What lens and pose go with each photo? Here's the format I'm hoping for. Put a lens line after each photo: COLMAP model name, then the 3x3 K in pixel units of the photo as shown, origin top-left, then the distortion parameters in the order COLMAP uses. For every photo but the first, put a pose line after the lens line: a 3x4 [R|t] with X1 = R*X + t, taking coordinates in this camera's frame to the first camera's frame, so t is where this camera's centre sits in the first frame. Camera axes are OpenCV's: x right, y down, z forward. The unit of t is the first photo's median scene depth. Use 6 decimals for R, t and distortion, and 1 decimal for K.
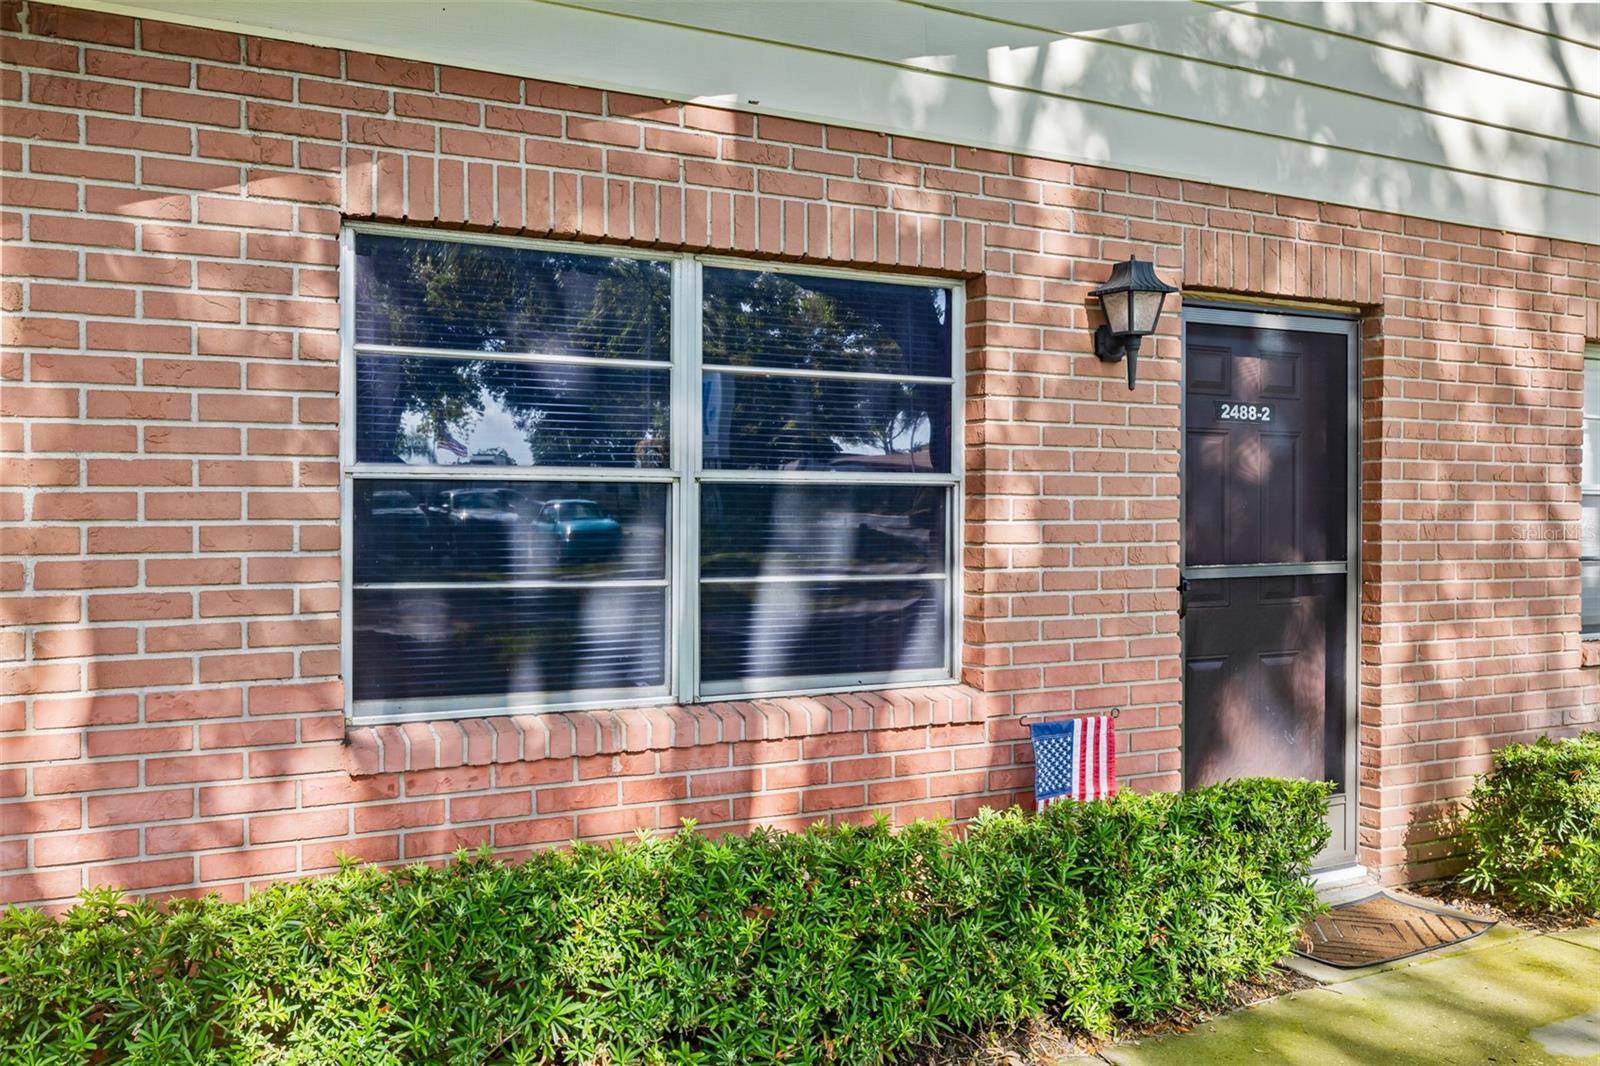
lens RADIAL K [[1336.6, 0, 800.8], [0, 1336.6, 532.1], [0, 0, 1]] dist [-0.006133, 0.002533]
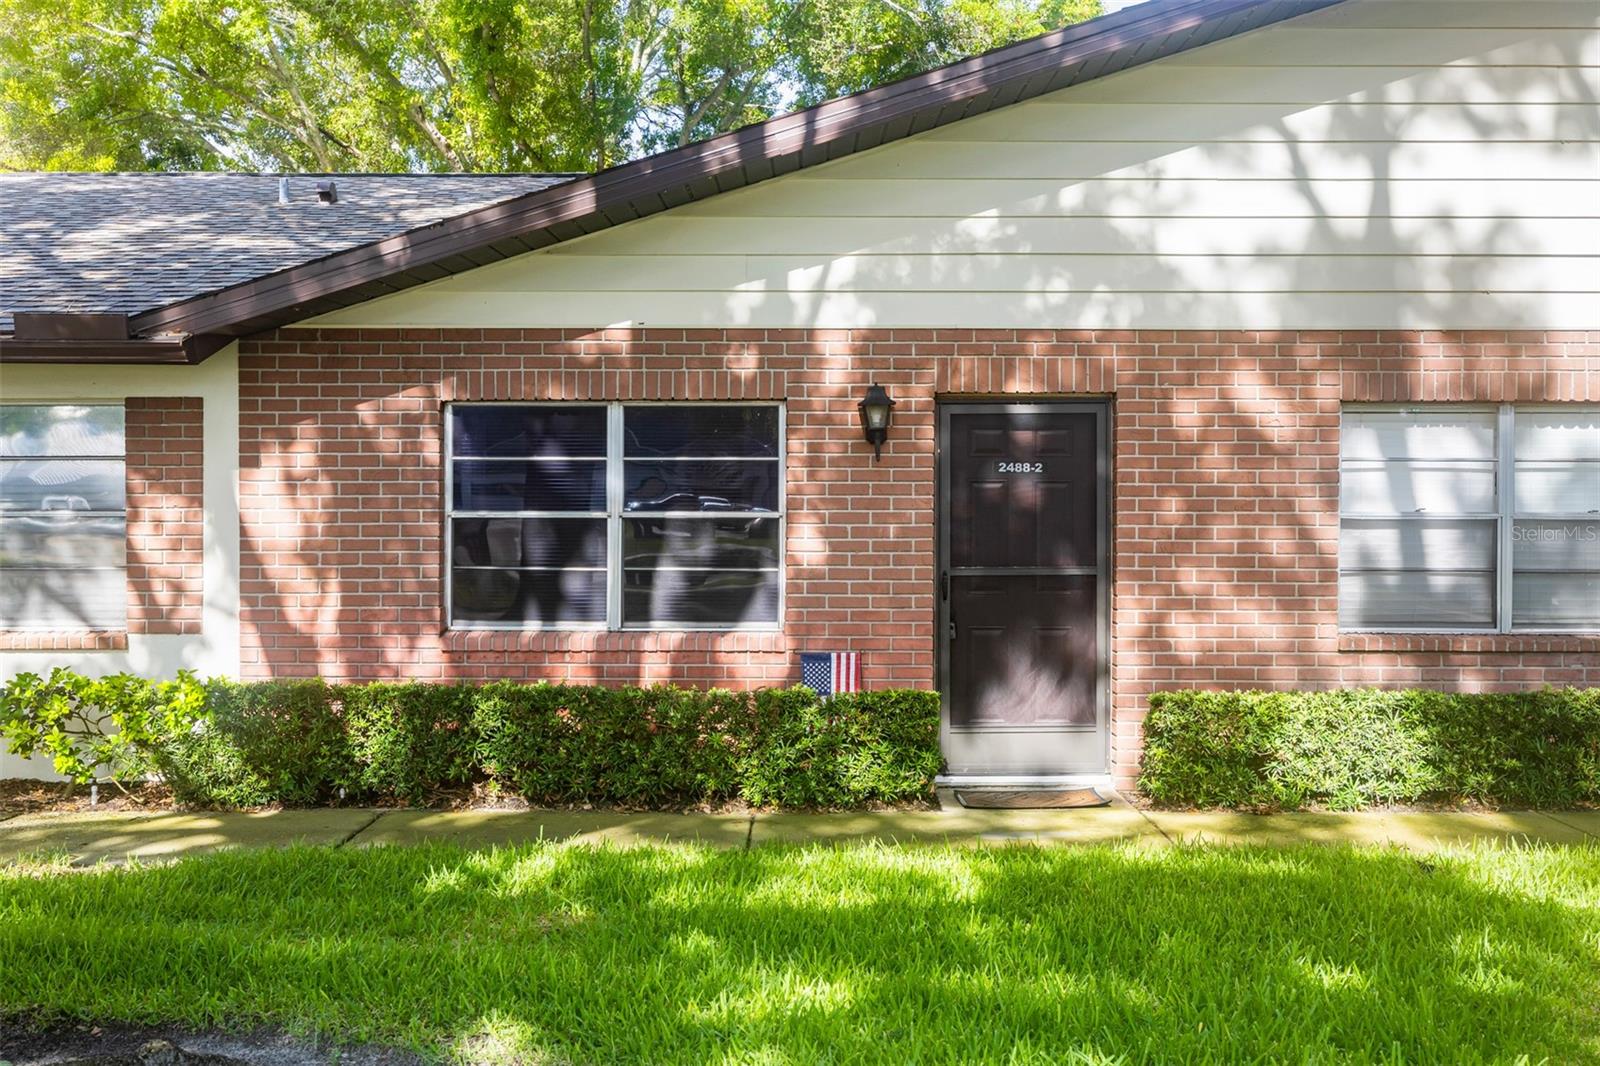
lens RADIAL K [[1608.2, 0, 800.3], [0, 1608.2, 532.3], [0, 0, 1]] dist [-0.001928, 0.000000]
pose [[0.877273, 0.006250, -0.479951, 1.248290], [-0.006978, 0.999976, 0.000265, -0.018012], [0.479941, 0.003116, 0.877295, -0.909820]]
